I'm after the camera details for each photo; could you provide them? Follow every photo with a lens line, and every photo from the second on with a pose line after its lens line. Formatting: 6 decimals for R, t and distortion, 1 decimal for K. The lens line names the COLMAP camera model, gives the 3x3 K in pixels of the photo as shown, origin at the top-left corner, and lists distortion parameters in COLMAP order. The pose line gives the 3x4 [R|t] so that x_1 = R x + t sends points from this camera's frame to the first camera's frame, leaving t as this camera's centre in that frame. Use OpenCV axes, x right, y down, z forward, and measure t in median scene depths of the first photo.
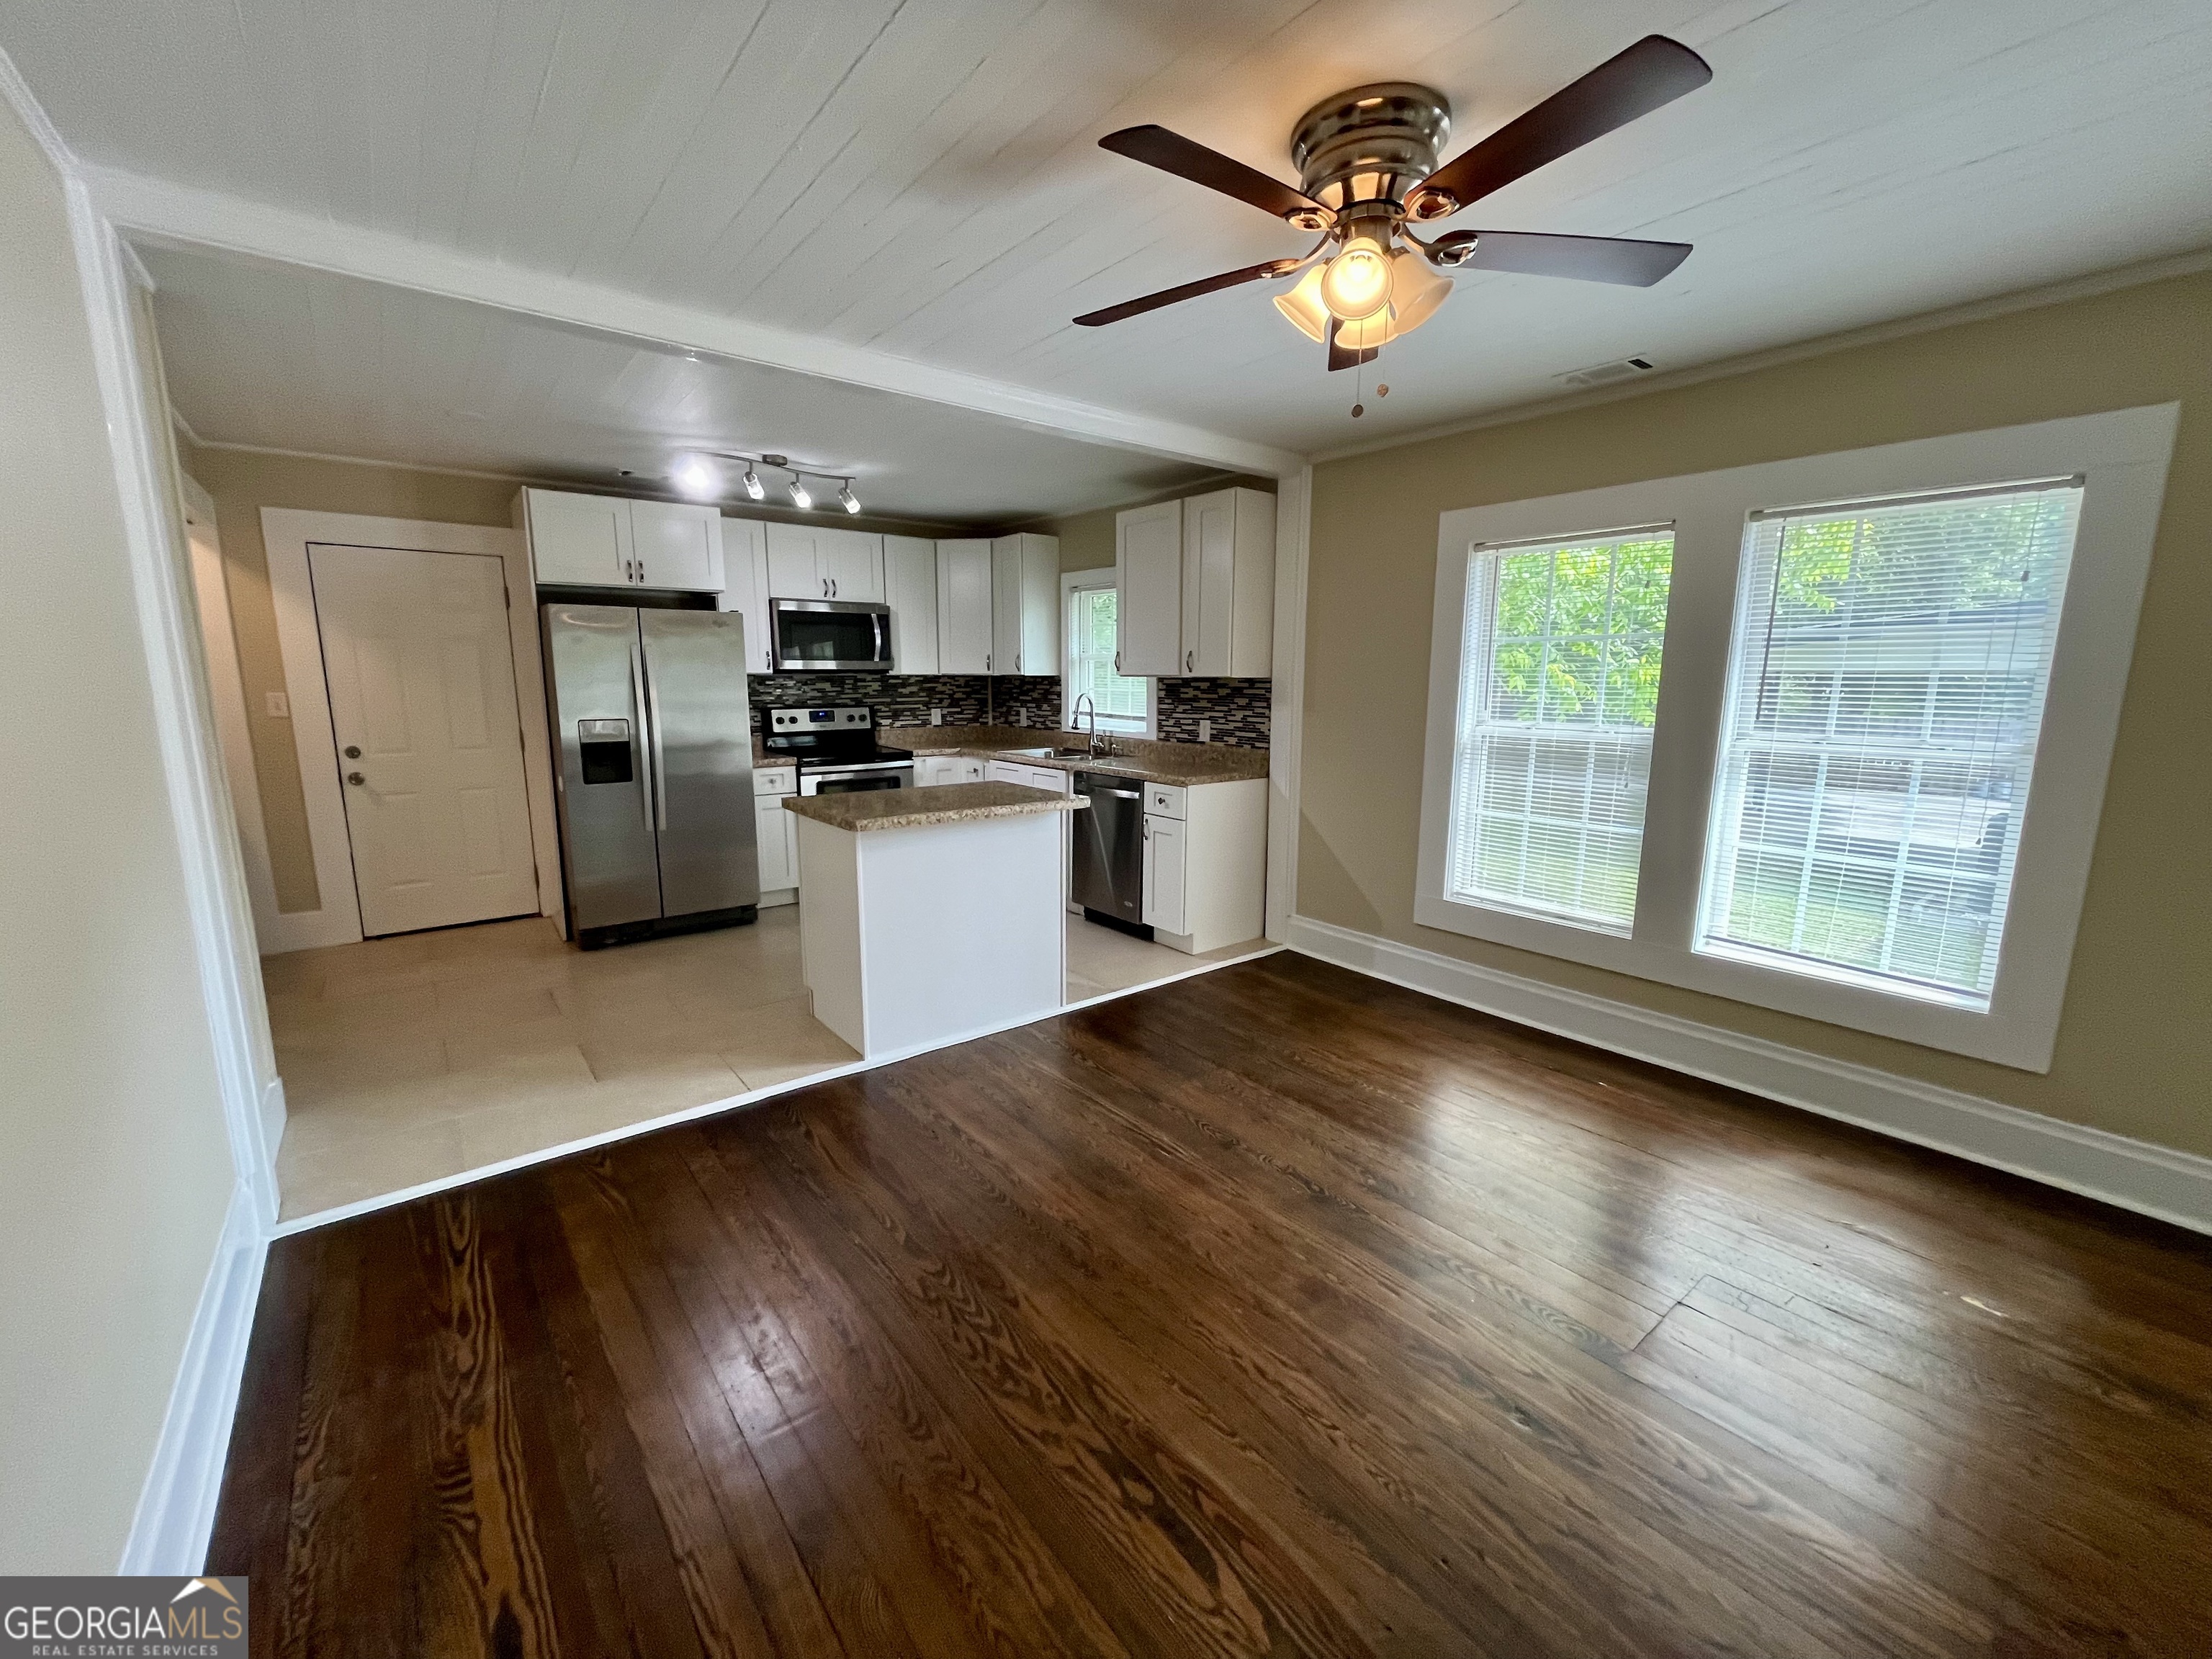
lens RADIAL K [[888.7, 0, 1099.5], [0, 888.7, 825.9], [0, 0, 1]] dist [-0.001083, -0.000783]
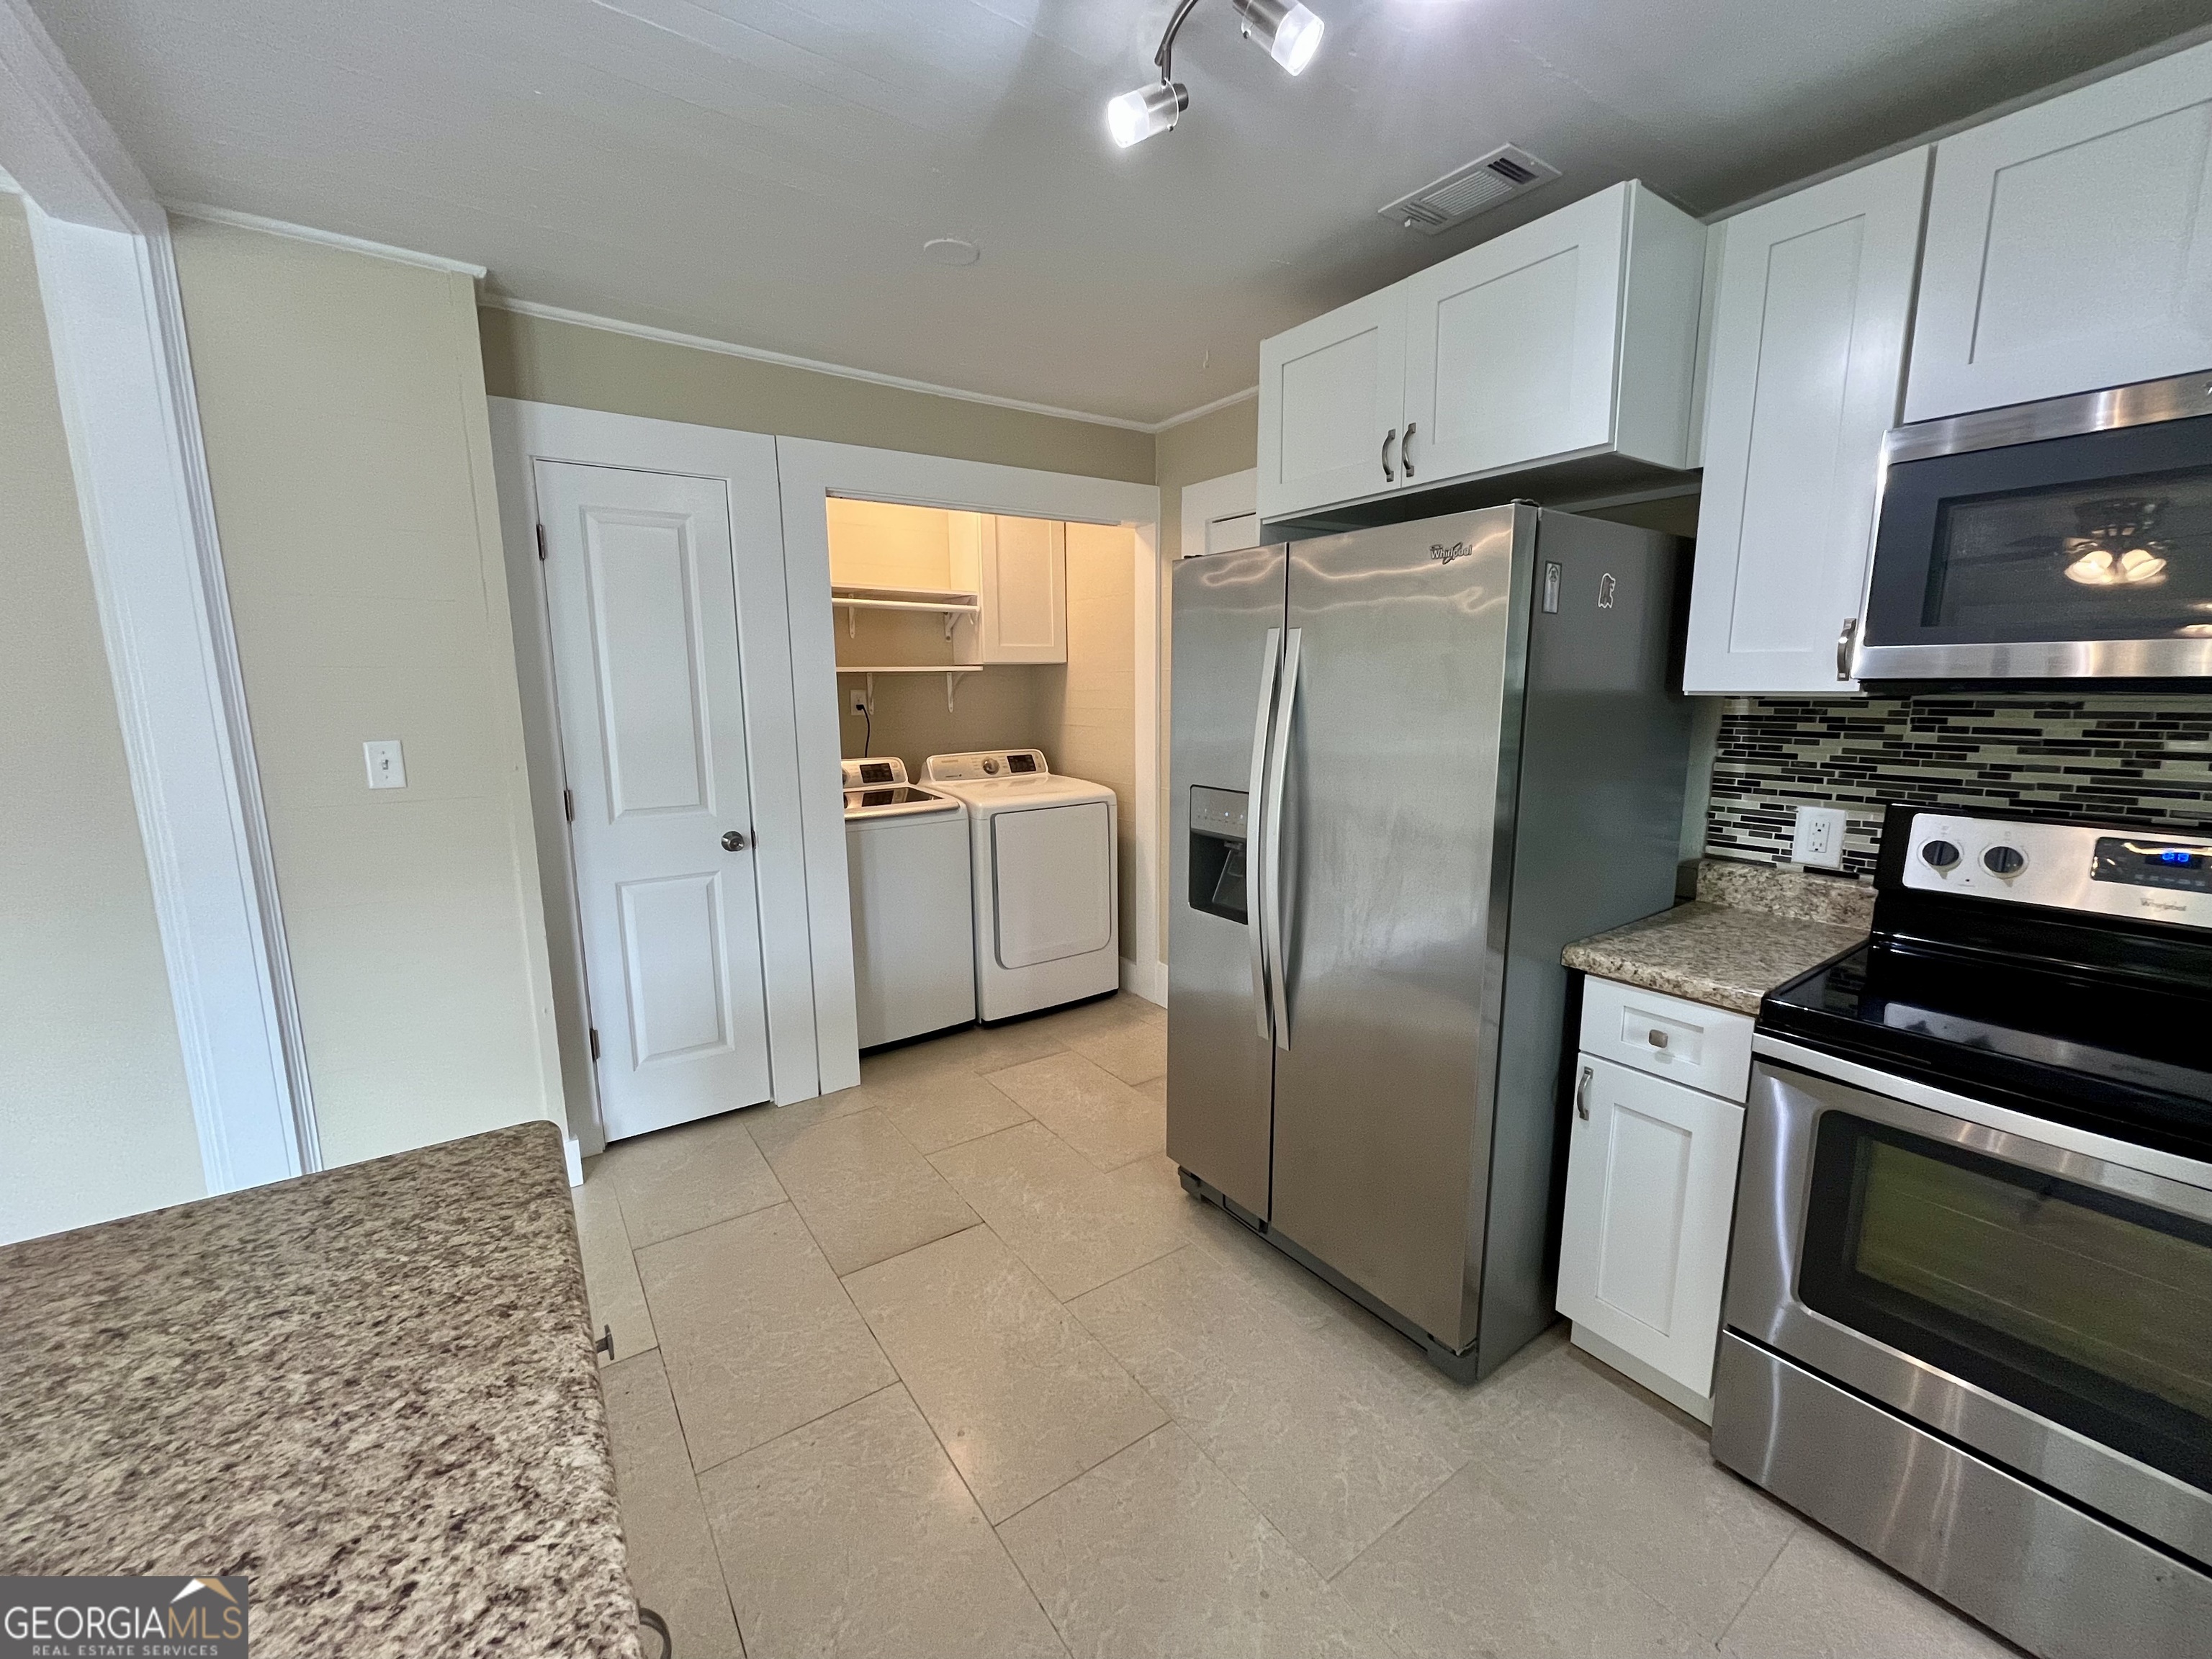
lens RADIAL K [[888.7, 0, 1099.4], [0, 888.7, 827.7], [0, 0, 1]] dist [-0.001083, -0.000783]
pose [[-0.060148, 0.161442, -0.985048, -0.061496], [-0.161657, 0.972232, 0.169213, -0.148007], [0.985012, 0.169417, -0.032379, 0.828467]]
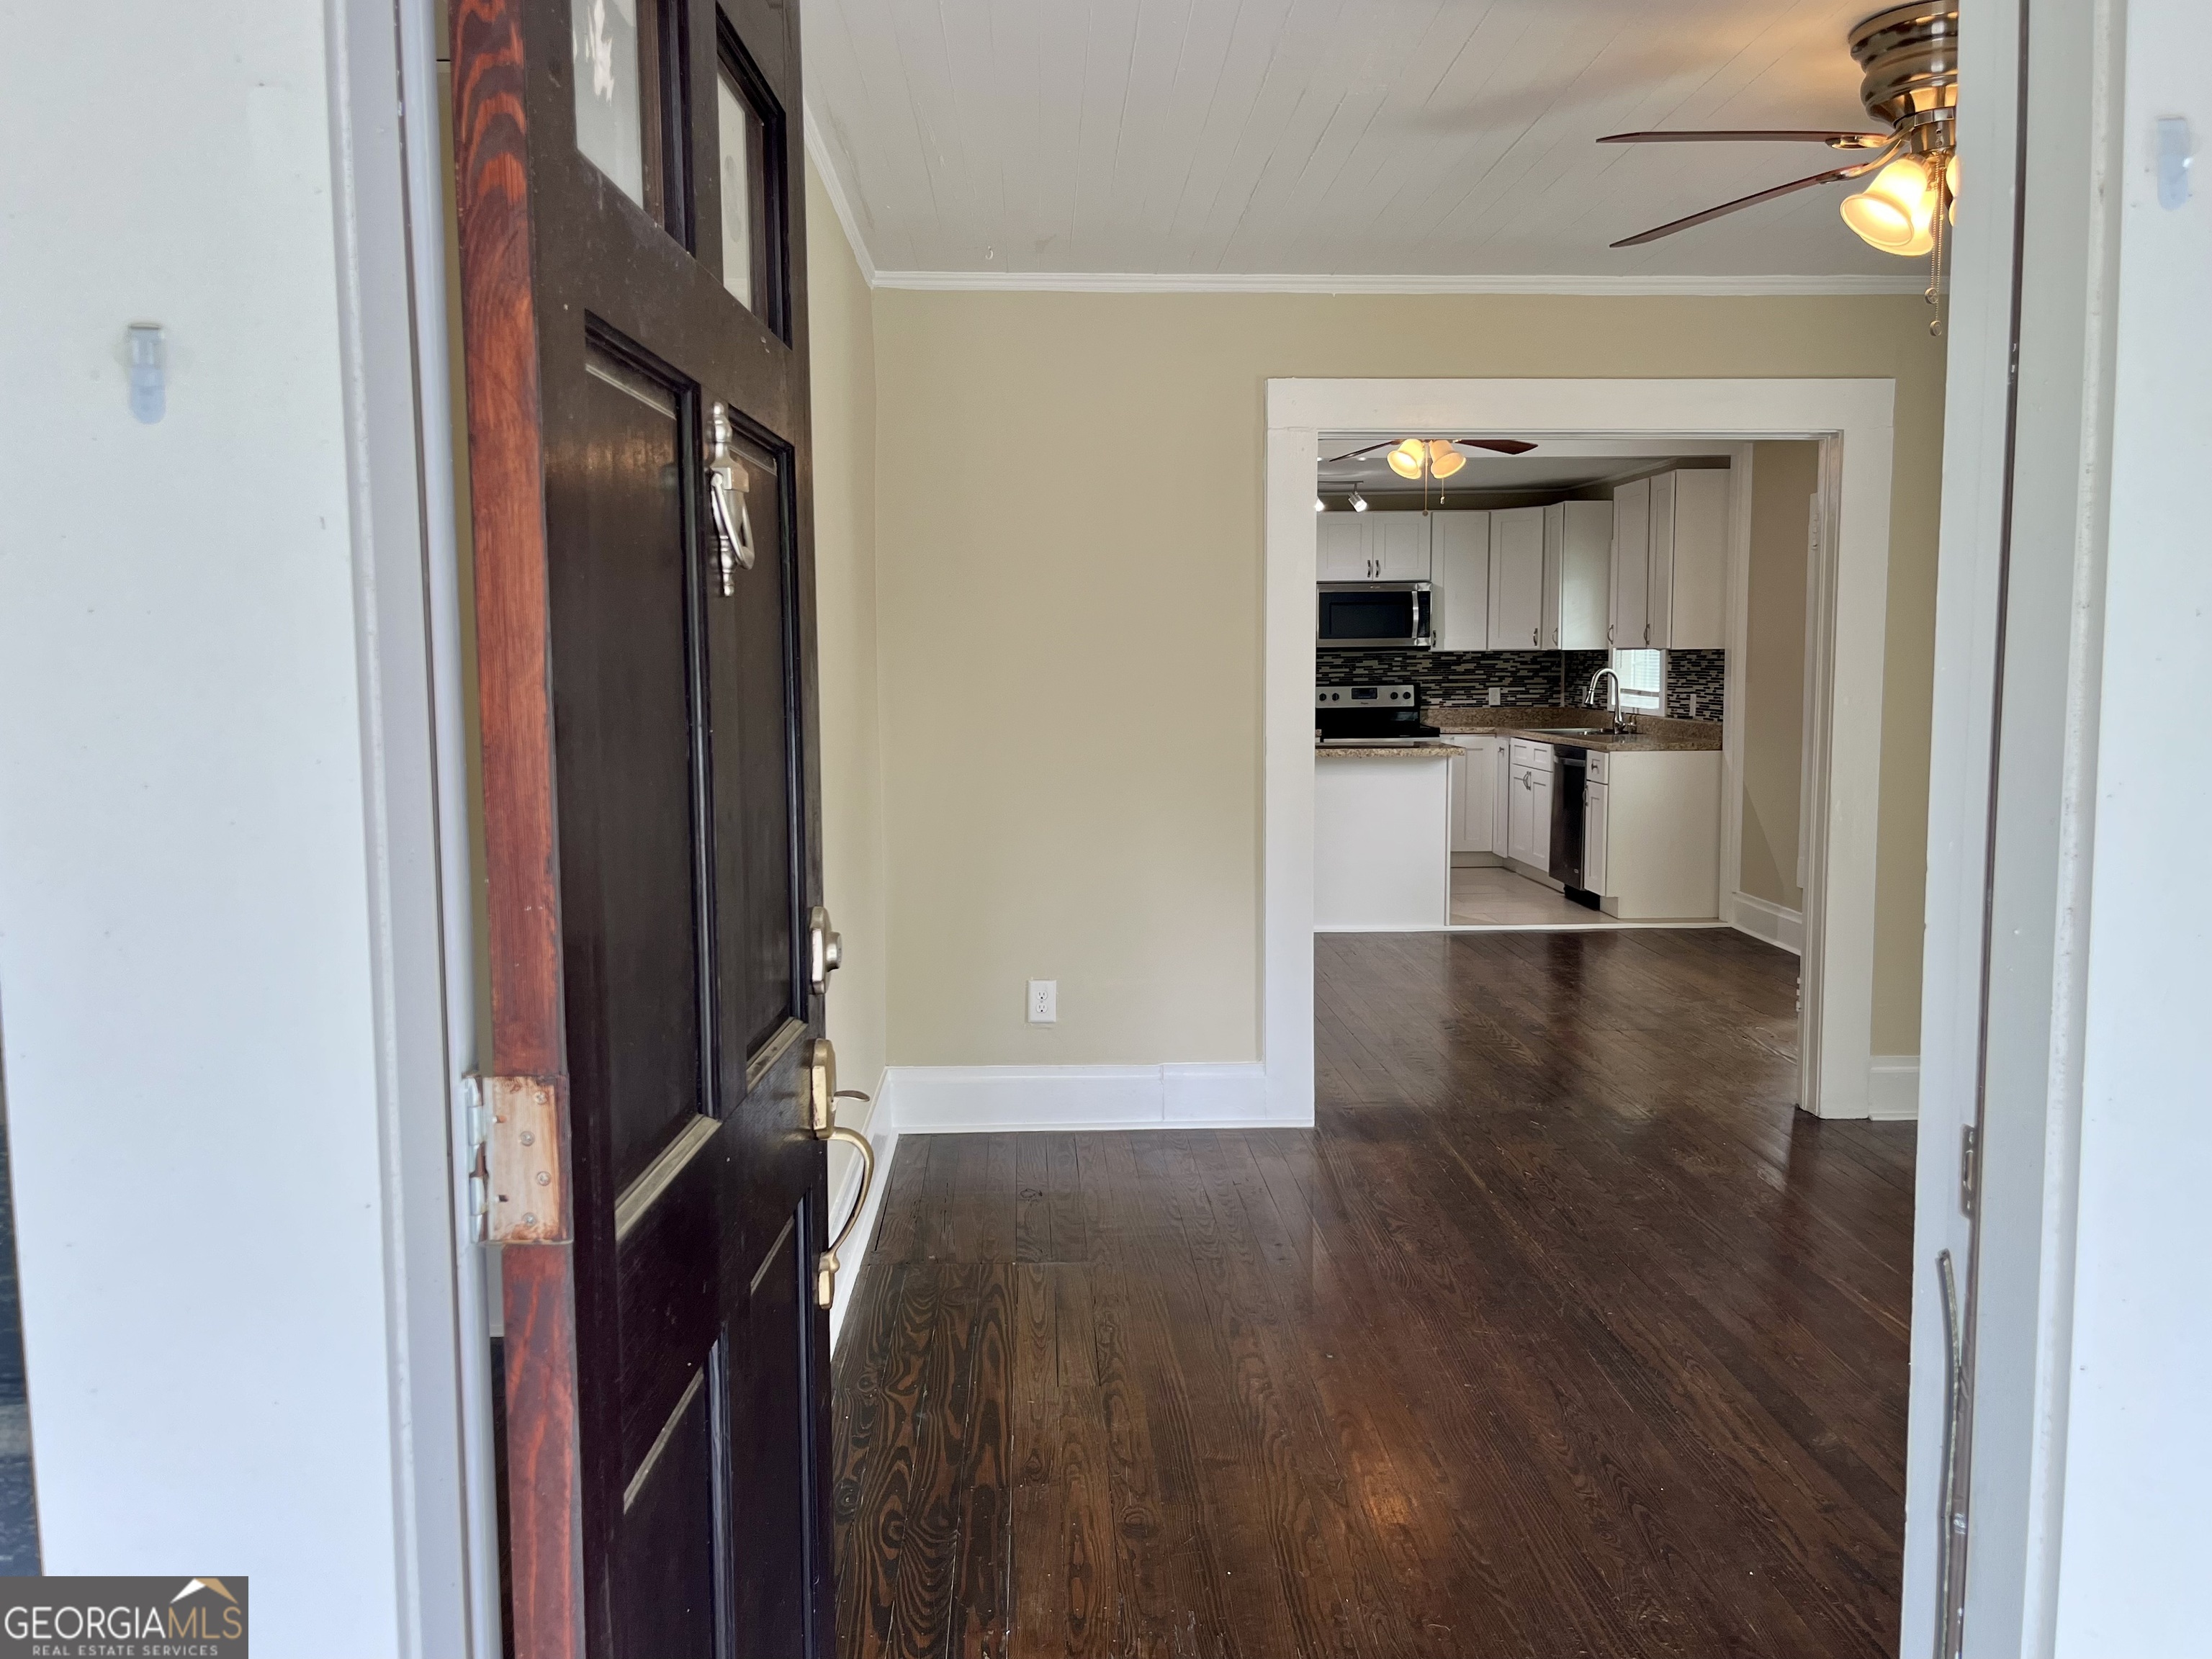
lens RADIAL K [[1743.7, 0, 1102.1], [0, 1743.7, 837.4], [0, 0, 1]] dist [0.028804, -0.009215]
pose [[0.808427, 0.050390, -0.586435, 0.709496], [-0.087954, 0.995484, -0.035711, 0.156289], [0.581987, 0.080449, 0.809209, -0.872163]]
